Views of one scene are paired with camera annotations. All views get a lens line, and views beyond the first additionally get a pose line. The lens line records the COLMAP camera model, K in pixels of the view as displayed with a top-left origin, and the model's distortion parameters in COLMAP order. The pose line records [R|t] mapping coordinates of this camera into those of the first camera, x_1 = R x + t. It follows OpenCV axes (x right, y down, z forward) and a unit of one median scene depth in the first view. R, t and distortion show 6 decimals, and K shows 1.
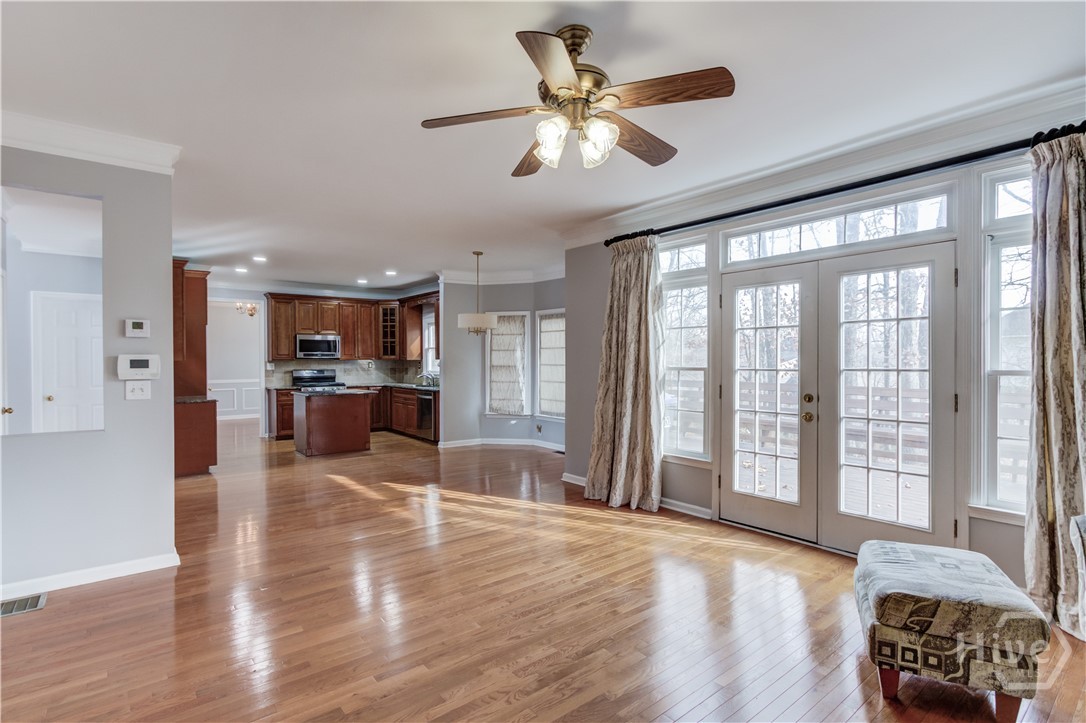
lens RADIAL K [[524.0, 0, 533.4], [0, 524.0, 360.7], [0, 0, 1]] dist [0.003110, -0.000911]
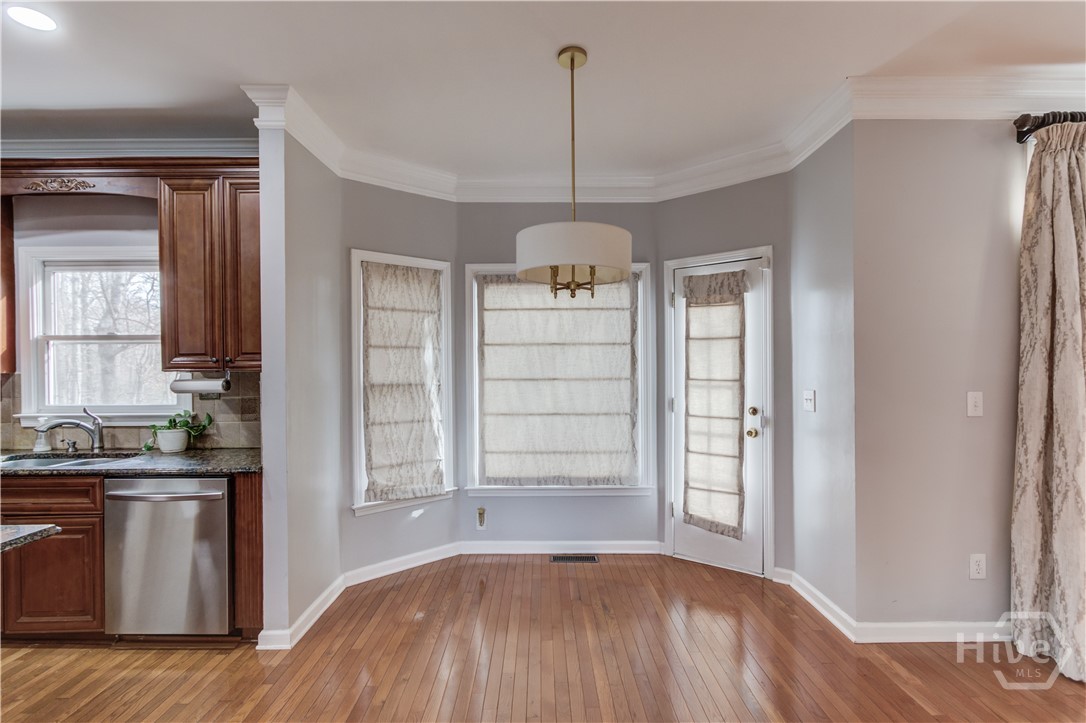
lens RADIAL K [[524.0, 0, 546.9], [0, 524.0, 368.3], [0, 0, 1]] dist [0.003110, -0.000911]
pose [[0.614958, -0.006302, 0.788535, -0.292008], [0.009167, 0.999958, 0.000842, -0.002013], [-0.788507, 0.006710, 0.614990, 0.605886]]
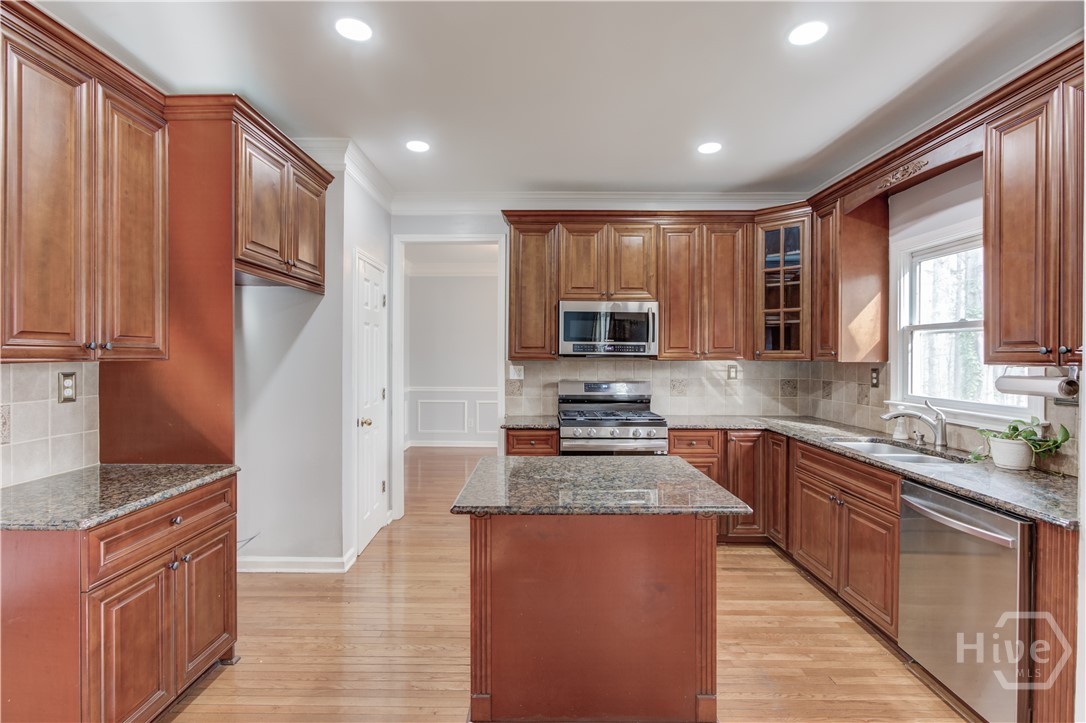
lens RADIAL K [[524.0, 0, 536.3], [0, 524.0, 357.1], [0, 0, 1]] dist [0.003110, -0.000911]
pose [[0.780197, 0.009693, -0.625459, -0.193972], [-0.008887, 0.999951, 0.004411, -0.004843], [0.625471, 0.002117, 0.780245, 0.649830]]
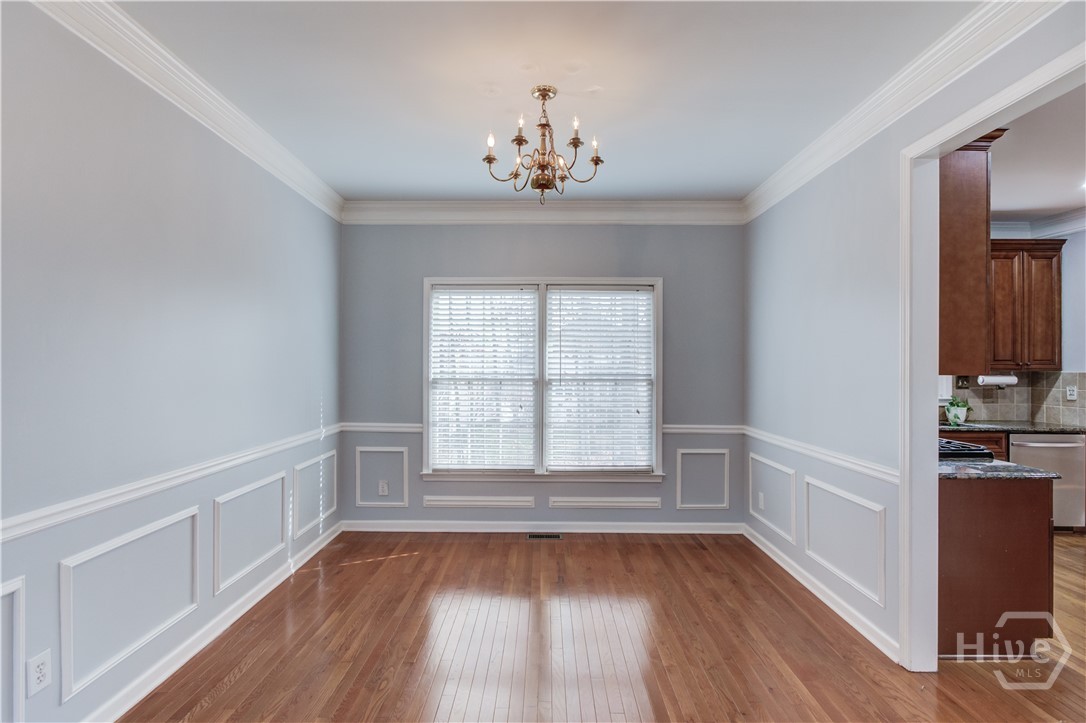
lens RADIAL K [[524.0, 0, 548.8], [0, 524.0, 363.5], [0, 0, 1]] dist [0.003110, -0.000911]
pose [[0.651784, 0.009048, 0.758351, -0.860846], [-0.003723, 0.999955, -0.008730, -0.002983], [-0.758396, 0.002867, 0.651788, 0.979145]]
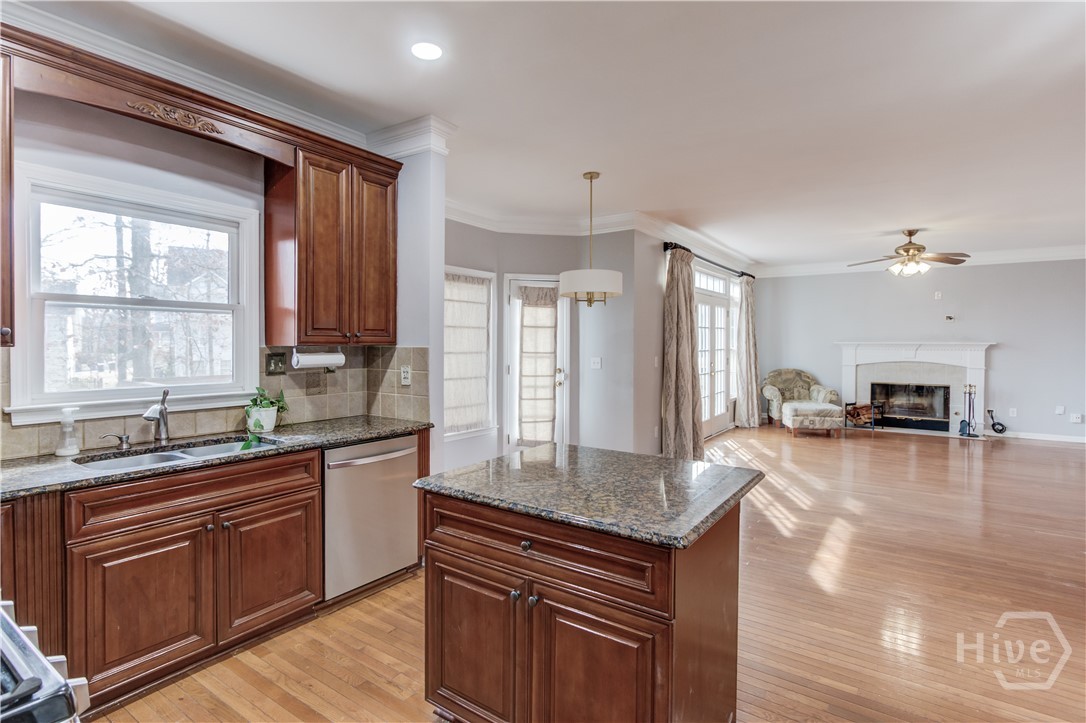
lens RADIAL K [[524.0, 0, 547.2], [0, 524.0, 350.3], [0, 0, 1]] dist [0.003110, -0.000911]
pose [[-0.283494, -0.014937, 0.958858, -0.529513], [-0.003274, 0.999888, 0.014608, -0.004266], [-0.958968, 0.001002, -0.283511, 0.936348]]
